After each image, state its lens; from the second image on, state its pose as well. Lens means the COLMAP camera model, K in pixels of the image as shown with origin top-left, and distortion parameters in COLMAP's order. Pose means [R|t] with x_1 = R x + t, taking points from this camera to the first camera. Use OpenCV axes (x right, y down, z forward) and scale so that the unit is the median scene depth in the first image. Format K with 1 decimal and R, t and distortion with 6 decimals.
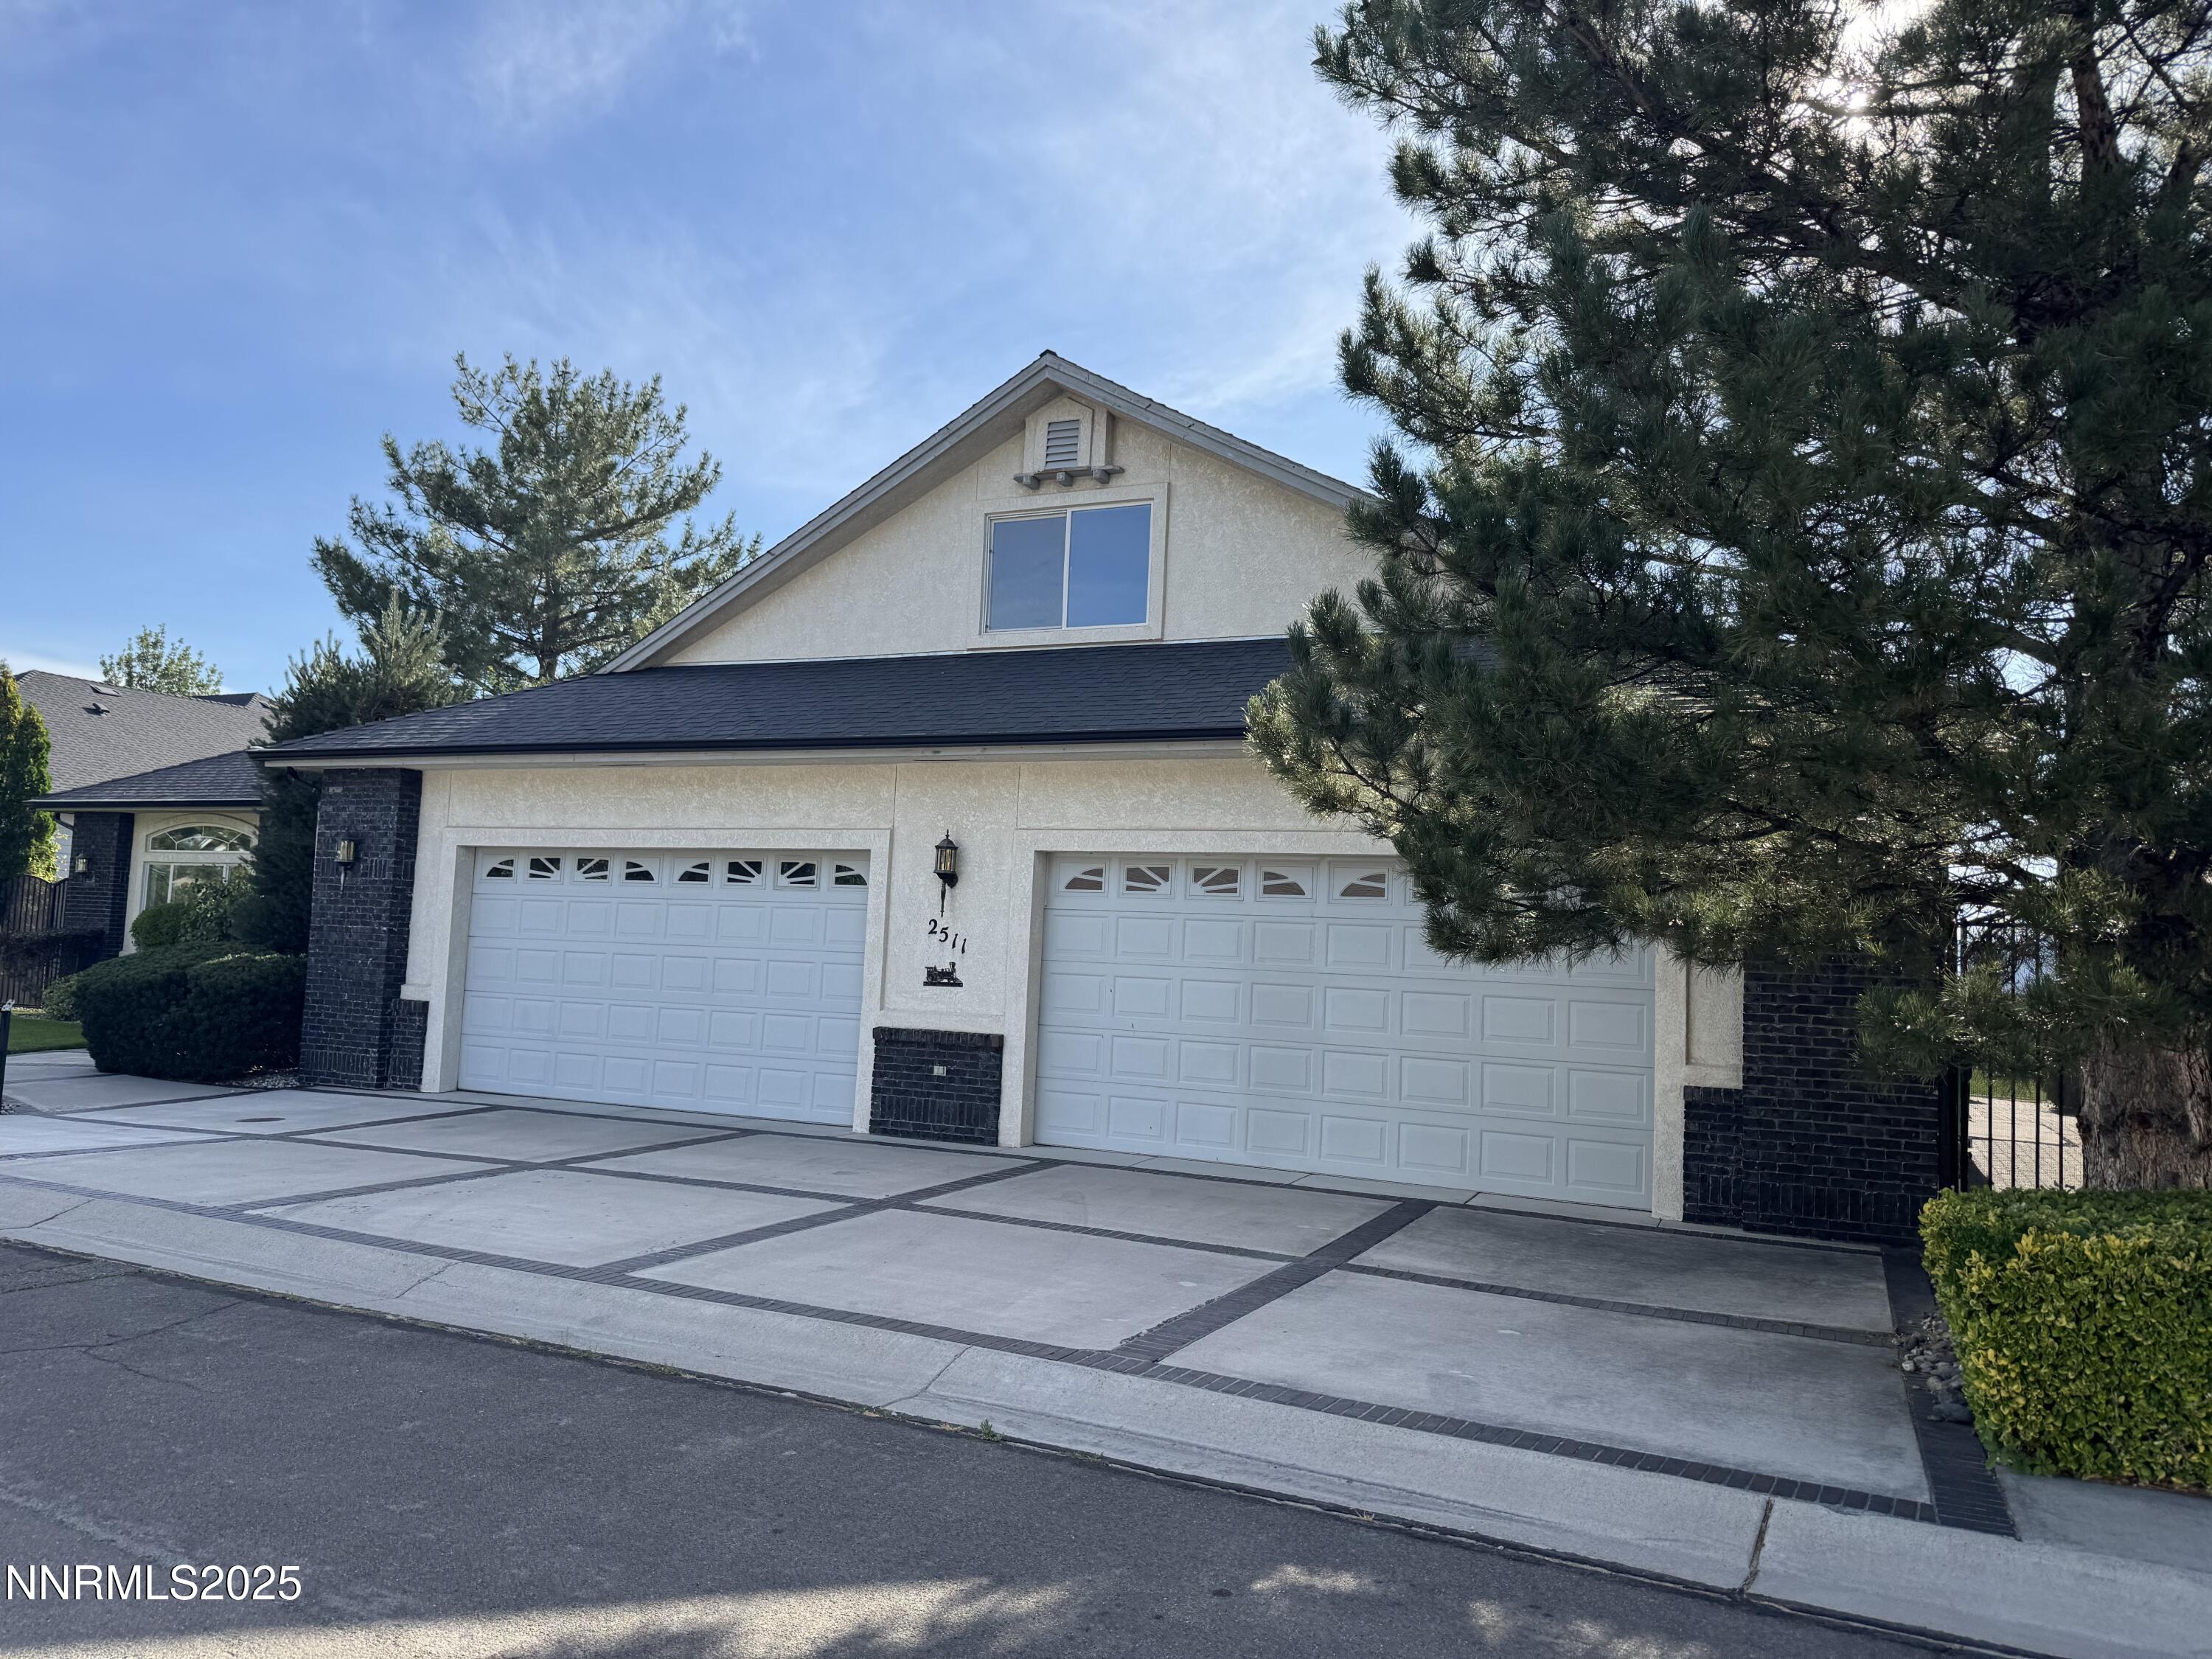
lens RADIAL K [[1555.5, 0, 1106.0], [0, 1555.5, 829.5], [0, 0, 1]] dist [0.003865, 0.000623]
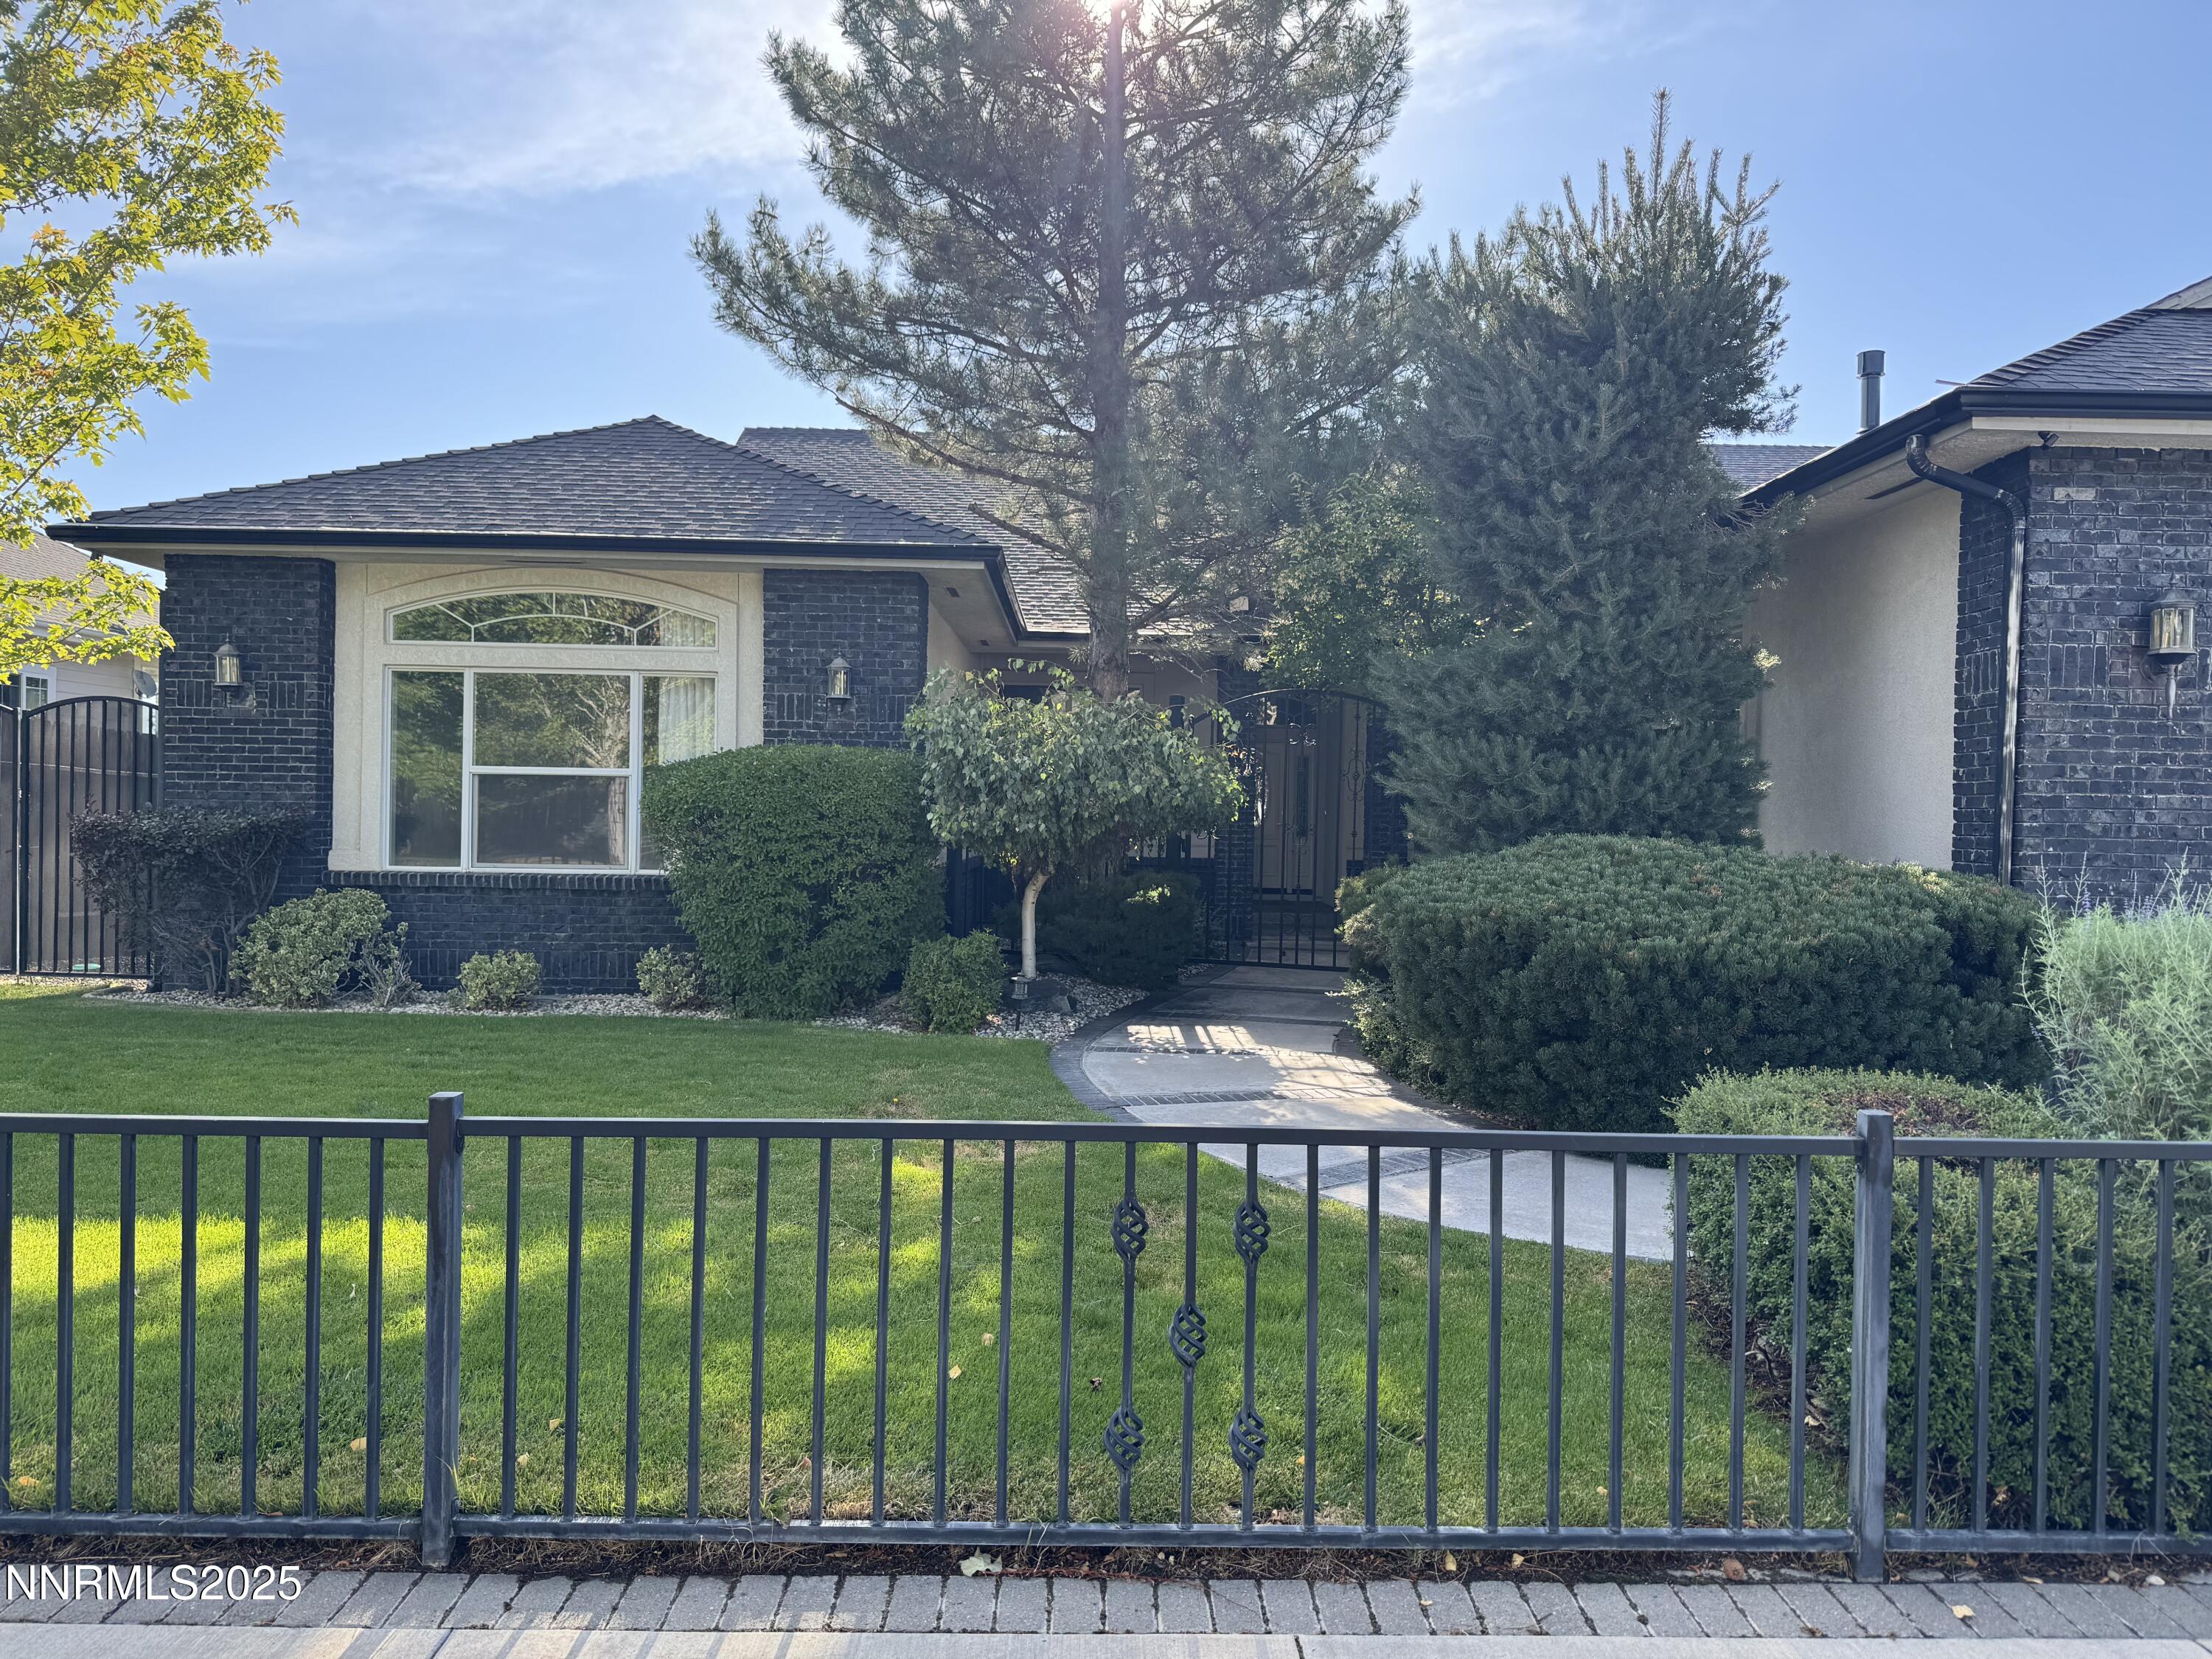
lens RADIAL K [[1561.9, 0, 1081.5], [0, 1561.9, 796.5], [0, 0, 1]] dist [0.065352, 0.000323]
pose [[0.909017, -0.018147, 0.416365, -1.022196], [-0.016162, 0.996765, 0.078728, 0.031960], [-0.416446, -0.078295, 0.905783, 0.742598]]
